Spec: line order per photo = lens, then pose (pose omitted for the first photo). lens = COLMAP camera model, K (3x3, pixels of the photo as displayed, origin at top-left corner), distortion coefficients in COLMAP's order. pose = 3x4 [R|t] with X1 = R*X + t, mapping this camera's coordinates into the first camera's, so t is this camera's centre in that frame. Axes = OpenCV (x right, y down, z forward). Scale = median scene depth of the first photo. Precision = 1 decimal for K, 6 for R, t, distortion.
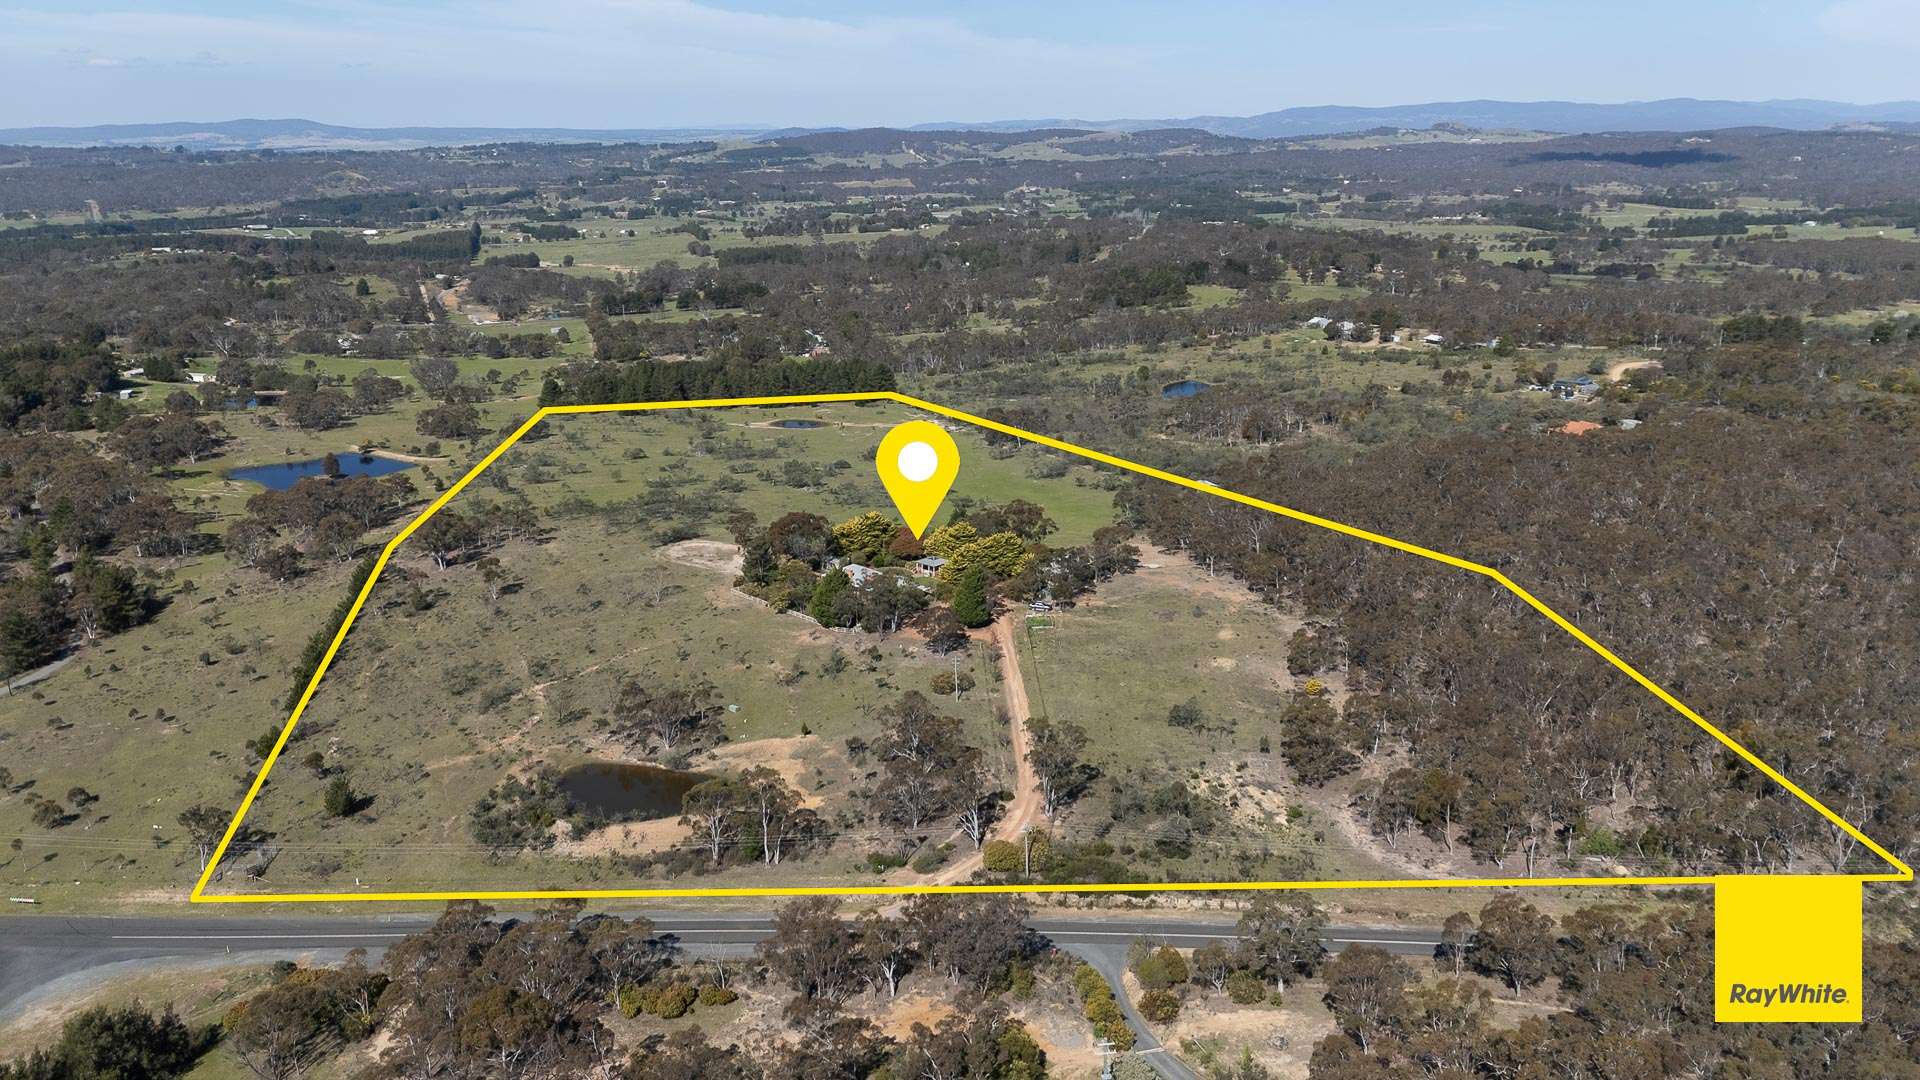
lens RADIAL K [[1410.2, 0, 958.3], [0, 1410.2, 543.7], [0, 0, 1]] dist [0.076145, -0.072710]
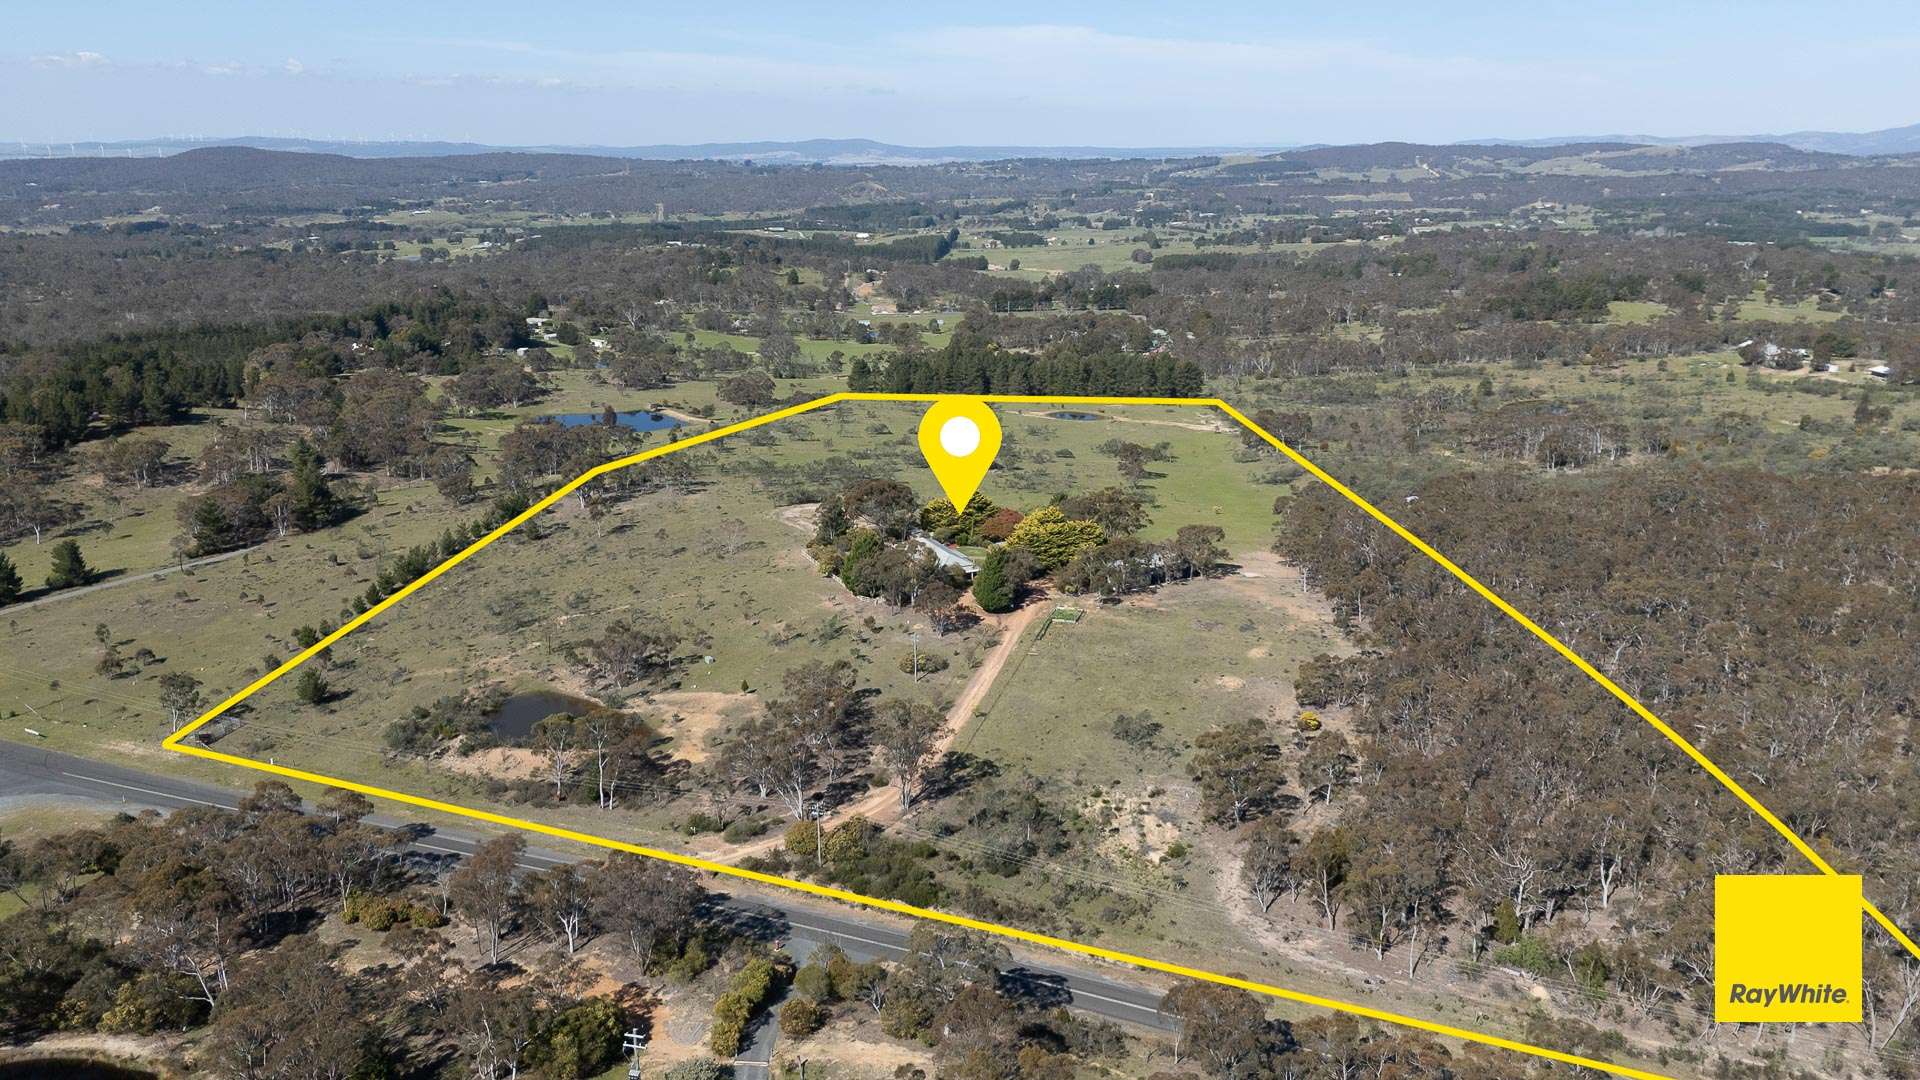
lens RADIAL K [[1410.2, 0, 953.2], [0, 1410.2, 547.5], [0, 0, 1]] dist [0.076145, -0.072710]
pose [[0.937192, 0.100841, -0.333921, 0.082896], [-0.103923, 0.994548, 0.008670, 0.003381], [0.332974, 0.026576, 0.942561, 0.033706]]
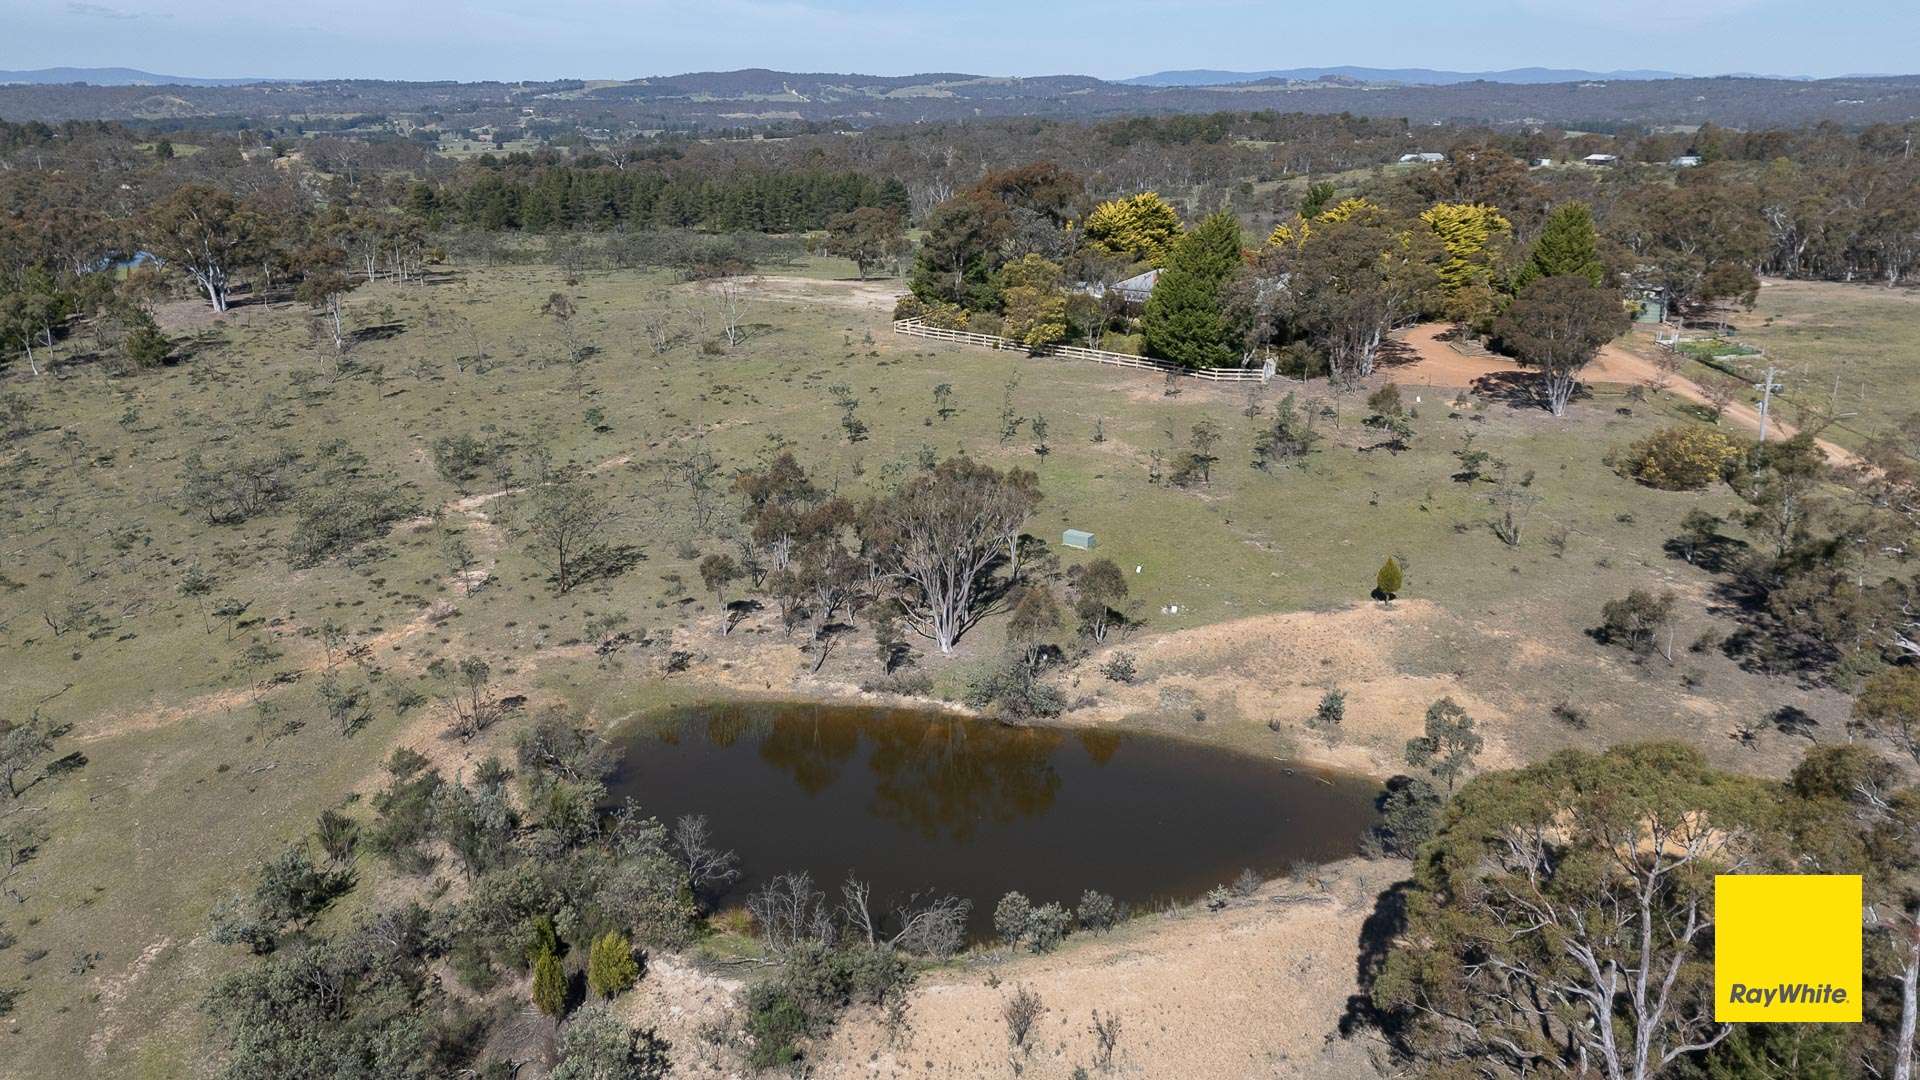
lens RADIAL K [[1410.2, 0, 970.5], [0, 1410.2, 544.9], [0, 0, 1]] dist [0.076145, -0.072710]
pose [[0.995407, -0.018031, 0.094025, -0.055969], [0.015761, 0.999568, 0.024823, 0.028377], [-0.094432, -0.023227, 0.995260, 0.173438]]
